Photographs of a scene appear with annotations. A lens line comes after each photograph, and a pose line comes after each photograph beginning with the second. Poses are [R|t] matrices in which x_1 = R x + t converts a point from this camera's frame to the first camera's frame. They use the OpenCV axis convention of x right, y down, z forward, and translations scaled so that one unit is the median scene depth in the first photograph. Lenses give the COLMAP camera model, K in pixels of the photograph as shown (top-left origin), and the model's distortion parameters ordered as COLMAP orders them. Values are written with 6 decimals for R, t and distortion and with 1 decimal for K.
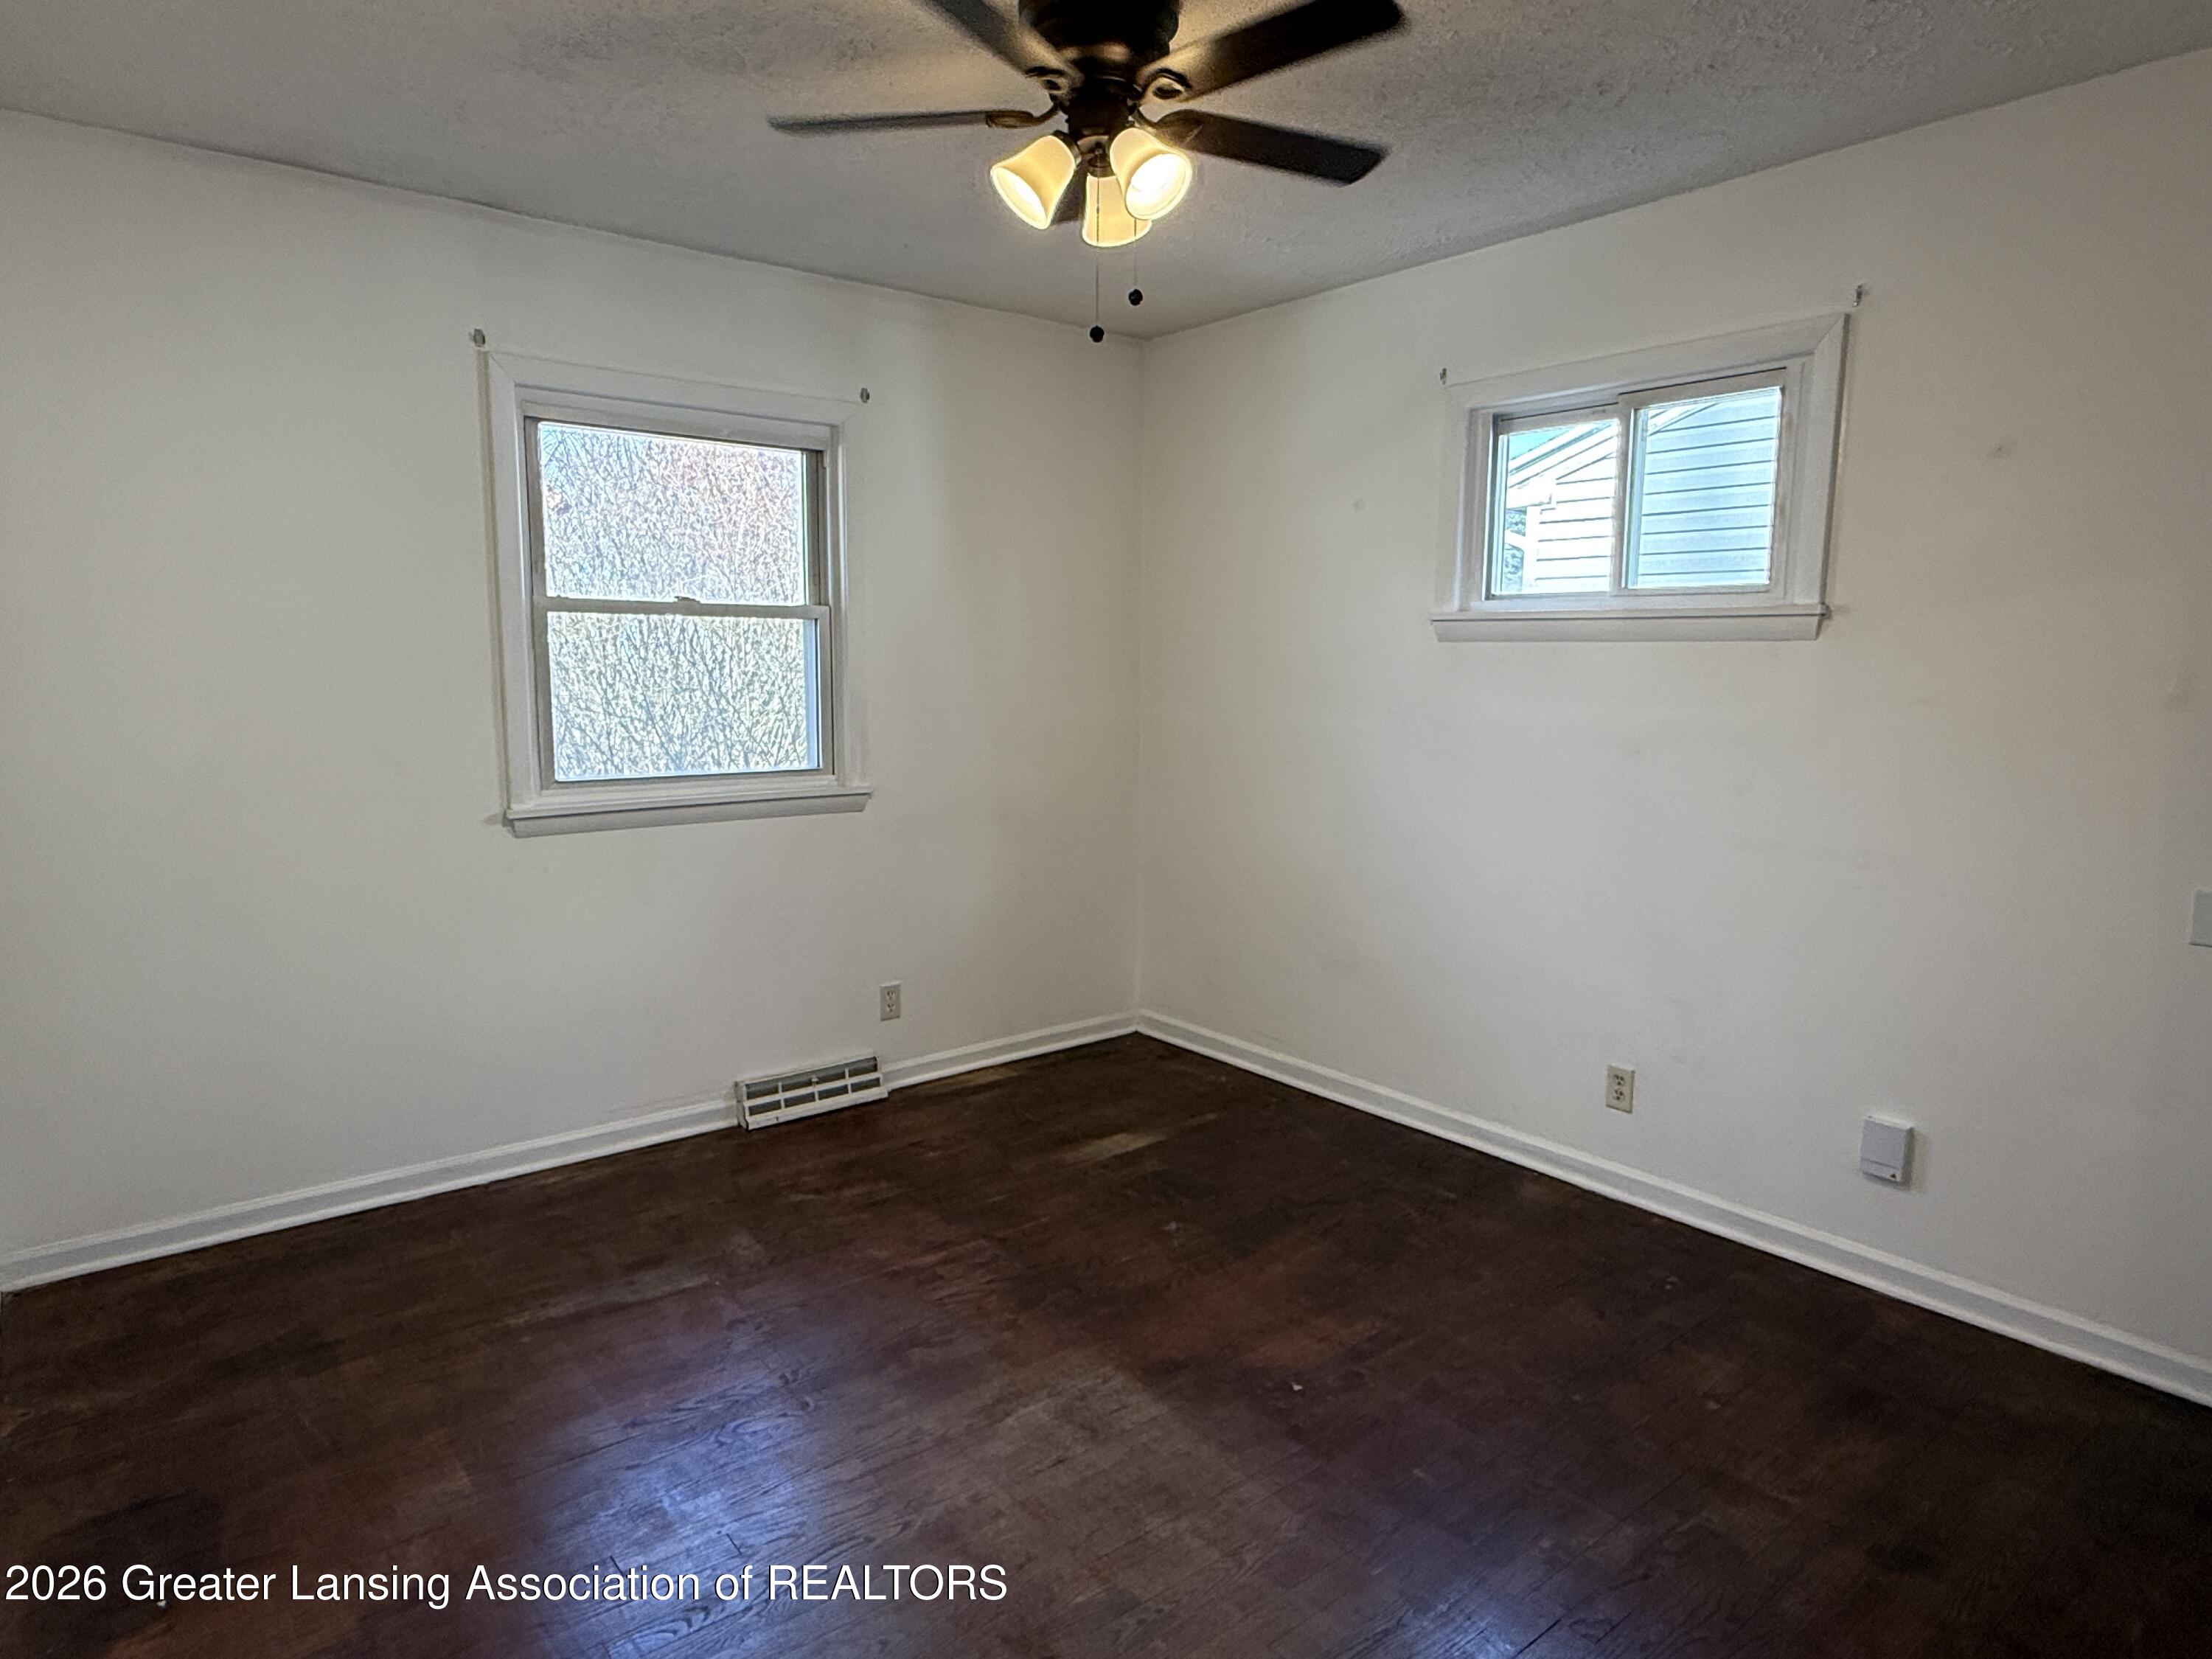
lens RADIAL K [[1290.3, 0, 1089.6], [0, 1290.3, 834.5], [0, 0, 1]] dist [-0.006071, 0.000674]
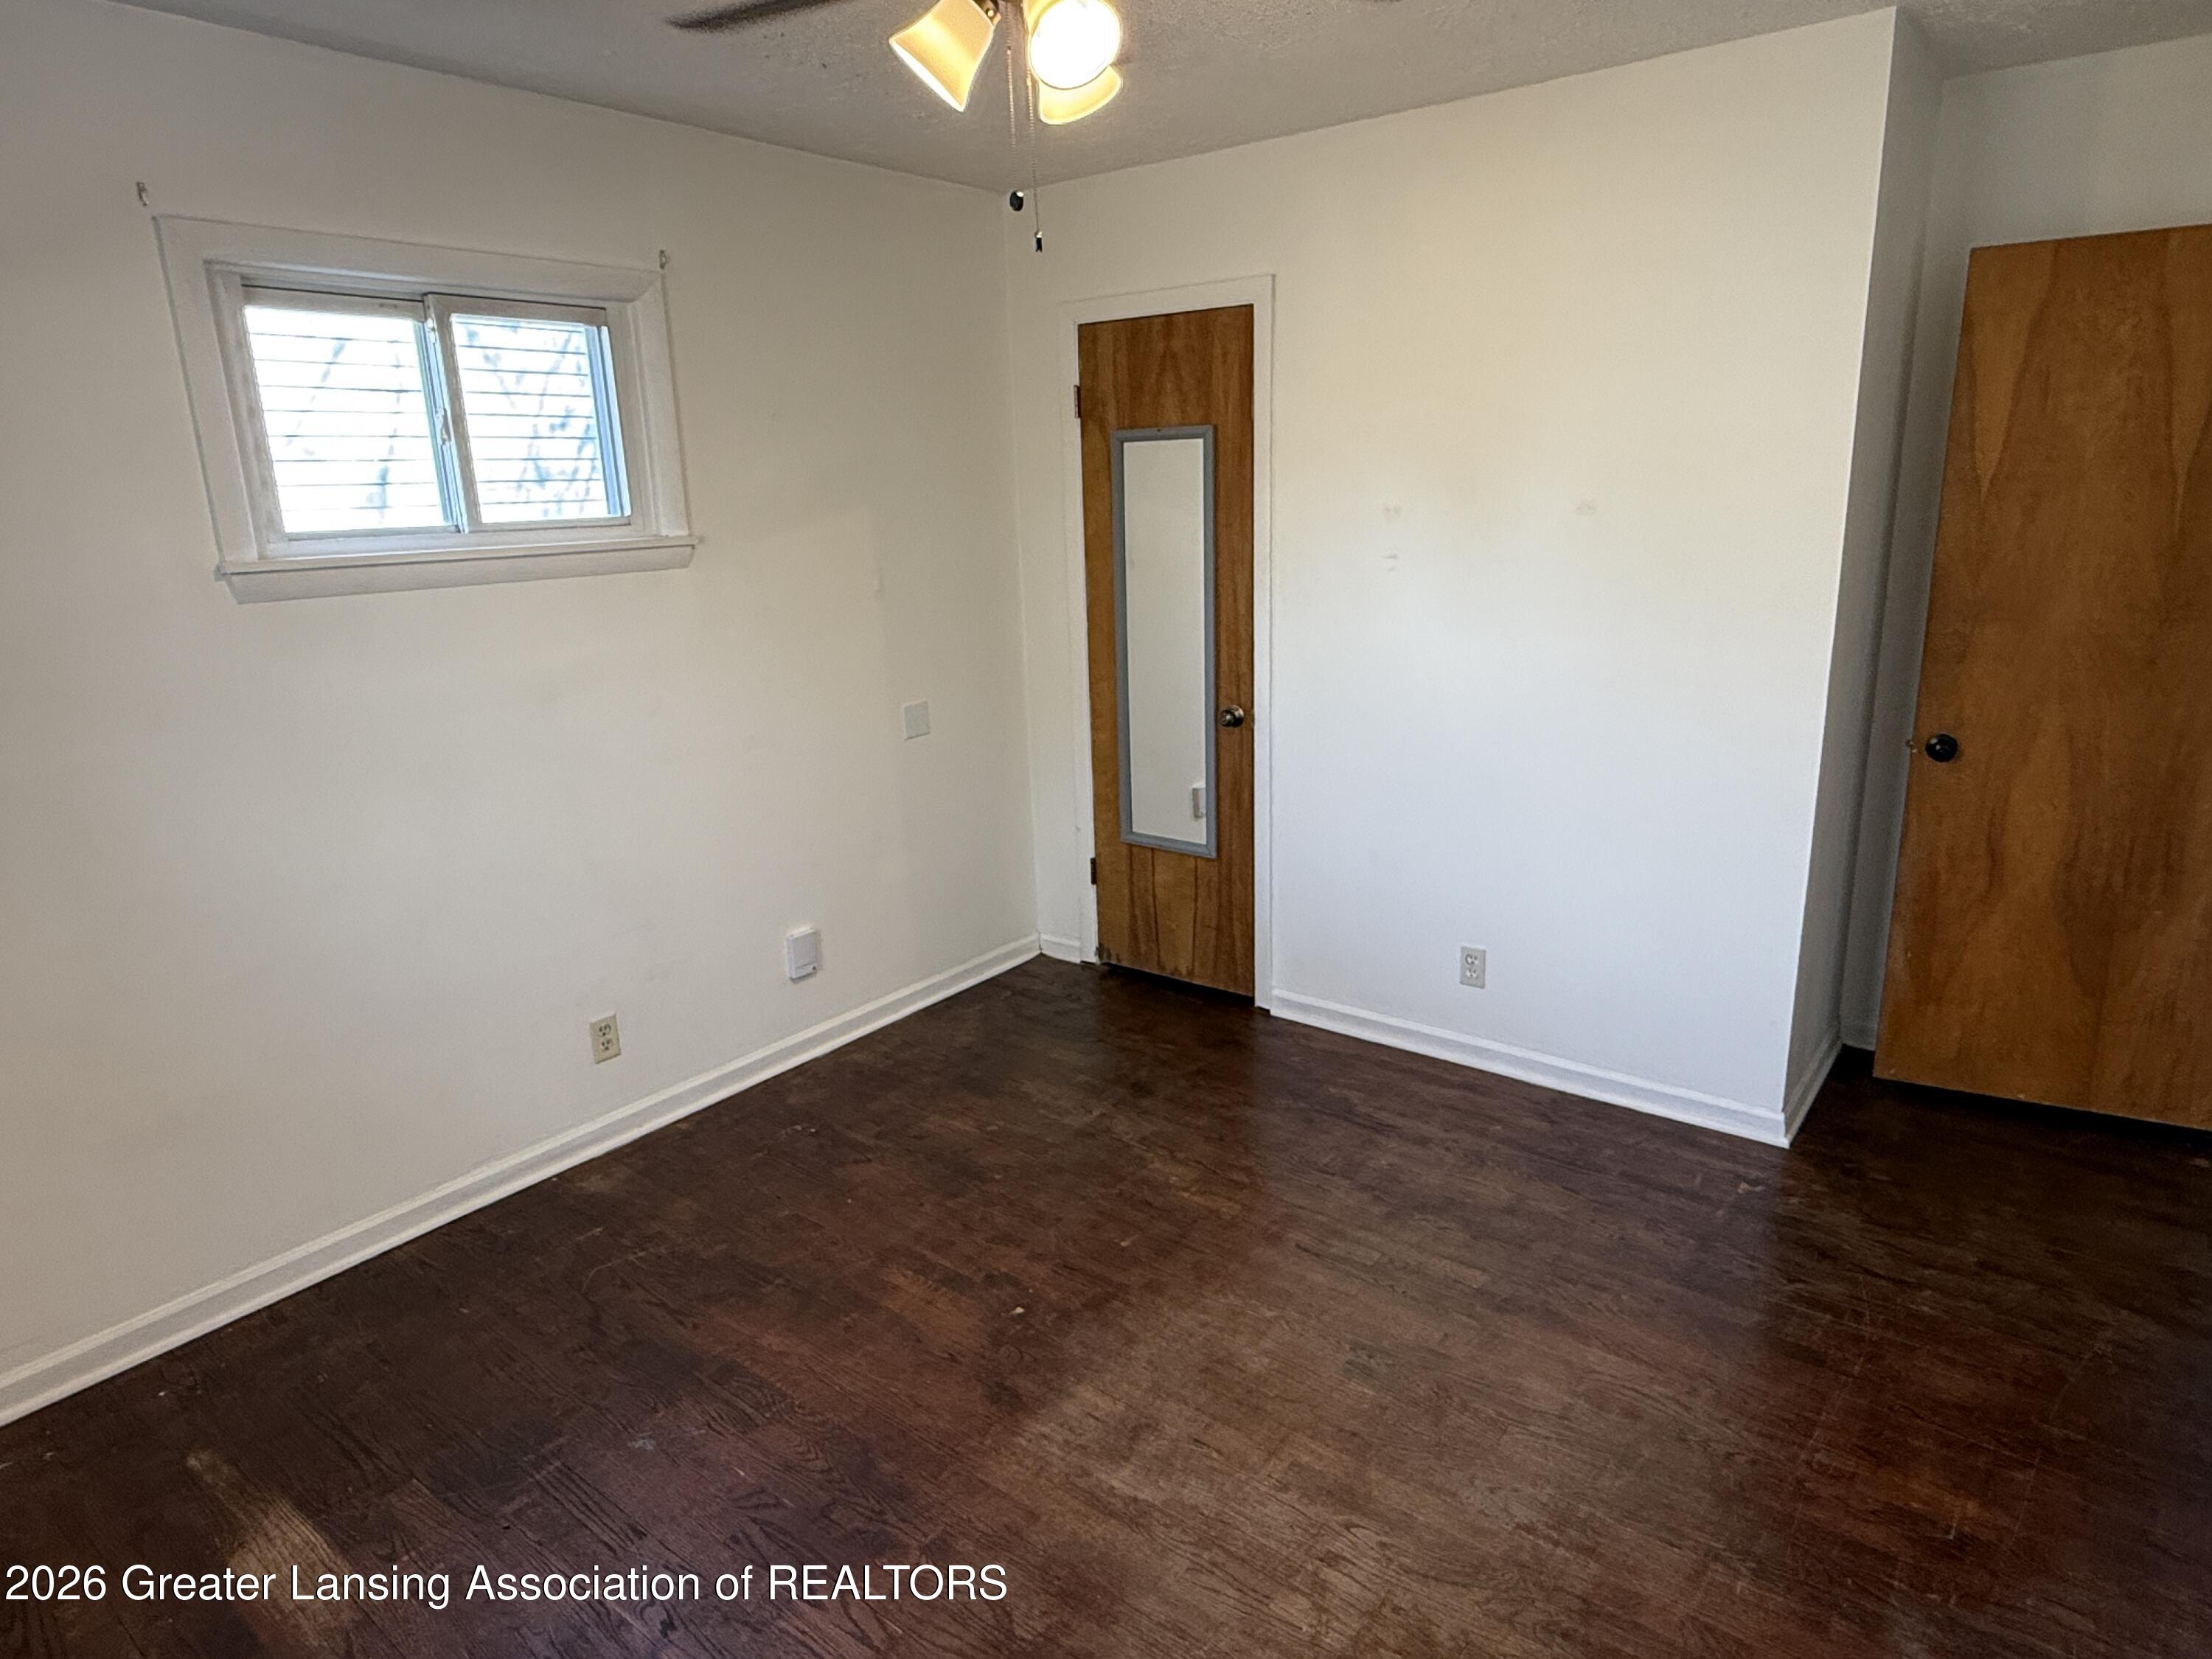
lens RADIAL K [[1321.7, 0, 1093.6], [0, 1321.7, 819.7], [0, 0, 1]] dist [-0.002025, 0.000313]
pose [[-0.233104, -0.239901, 0.942396, -0.646371], [0.163250, 0.945686, 0.281119, -0.201975], [-0.958651, 0.219376, -0.181279, 0.882452]]
